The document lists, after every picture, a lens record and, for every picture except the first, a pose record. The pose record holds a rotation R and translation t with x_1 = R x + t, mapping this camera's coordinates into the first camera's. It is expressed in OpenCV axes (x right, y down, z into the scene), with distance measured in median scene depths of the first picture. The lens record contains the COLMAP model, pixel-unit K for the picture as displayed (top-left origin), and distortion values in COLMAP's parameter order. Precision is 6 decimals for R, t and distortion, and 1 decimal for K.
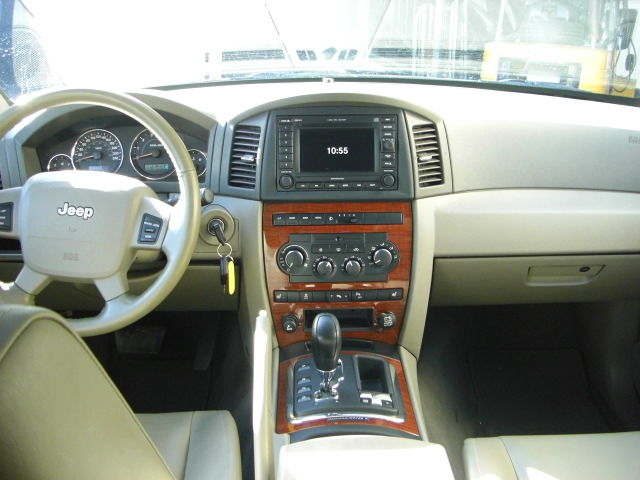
lens RADIAL K [[716.2, 0, 320.1], [0, 716.2, 239.9], [0, 0, 1]] dist [-0.148223, 0.000000]
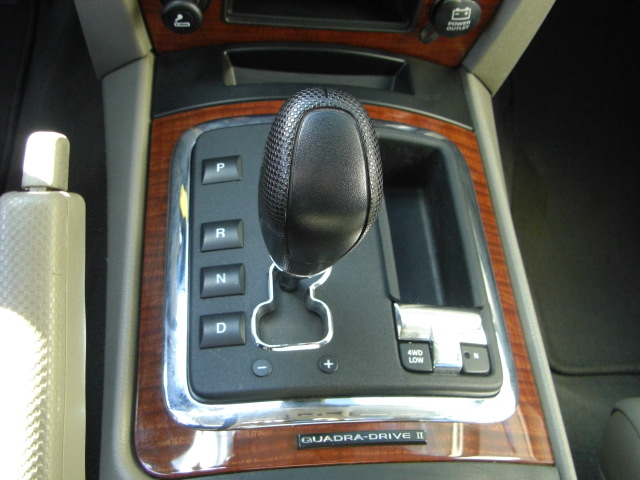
lens RADIAL K [[716.2, 0, 320.5], [0, 716.2, 239.5], [0, 0, 1]] dist [-0.148223, 0.000000]
pose [[0.991285, 0.024690, 0.129399, -0.020342], [-0.096839, 0.802508, 0.588730, 0.001382], [-0.089308, -0.596130, 0.797905, 0.761669]]
